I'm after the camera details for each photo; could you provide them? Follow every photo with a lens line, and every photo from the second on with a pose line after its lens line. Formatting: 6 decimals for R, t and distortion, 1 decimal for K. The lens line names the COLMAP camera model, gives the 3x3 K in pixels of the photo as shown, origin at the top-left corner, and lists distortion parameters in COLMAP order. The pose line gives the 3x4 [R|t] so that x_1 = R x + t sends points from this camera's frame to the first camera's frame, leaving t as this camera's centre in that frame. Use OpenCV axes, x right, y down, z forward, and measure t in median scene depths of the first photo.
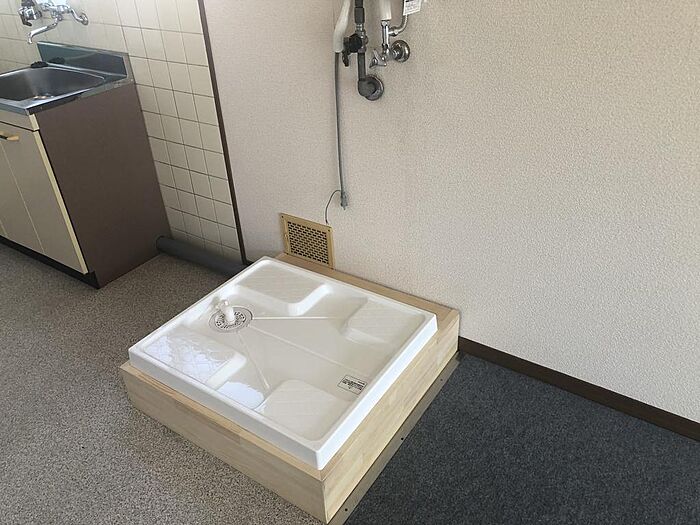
lens RADIAL K [[565.5, 0, 350.0], [0, 565.5, 262.5], [0, 0, 1]] dist [0.005981, 0.007662]
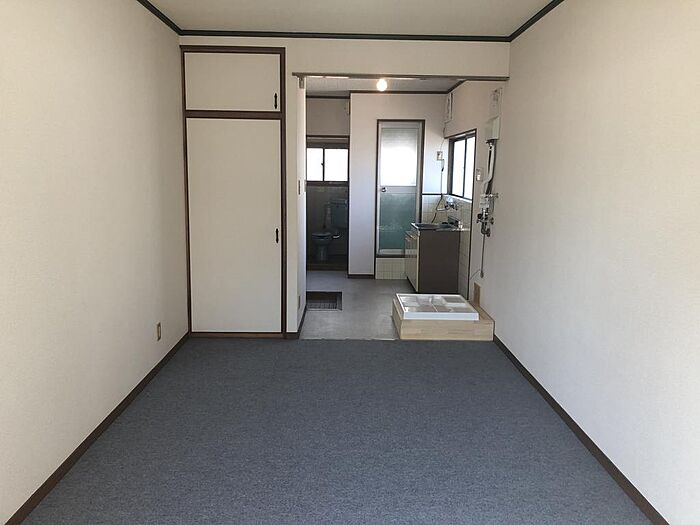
lens RADIAL K [[568.8, 0, 352.8], [0, 568.8, 261.7], [0, 0, 1]] dist [0.004292, 0.004090]
pose [[0.574013, 0.181994, -0.798365, 1.424806], [-0.471249, 0.870766, -0.140323, 0.399307], [0.669651, 0.456776, 0.585596, -0.794866]]
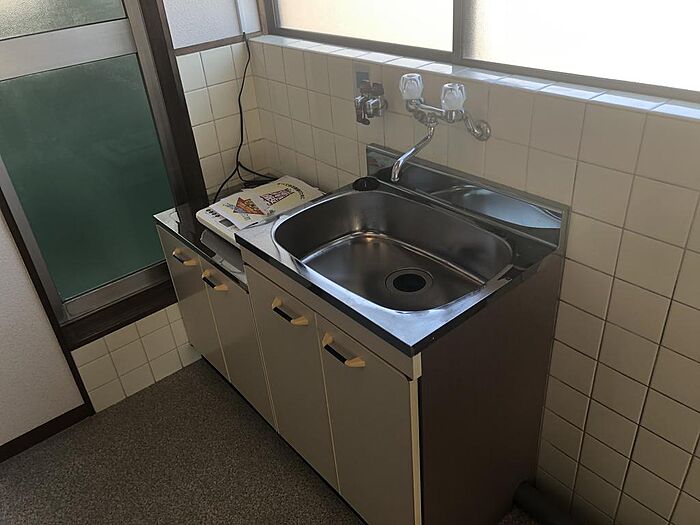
lens RADIAL K [[568.8, 0, 352.8], [0, 568.8, 261.7], [0, 0, 1]] dist [0.004292, 0.004090]
pose [[0.960181, 0.122114, -0.251277, -0.437052], [-0.121733, 0.992415, 0.017121, -0.298751], [0.251462, 0.014149, 0.967764, 0.441558]]
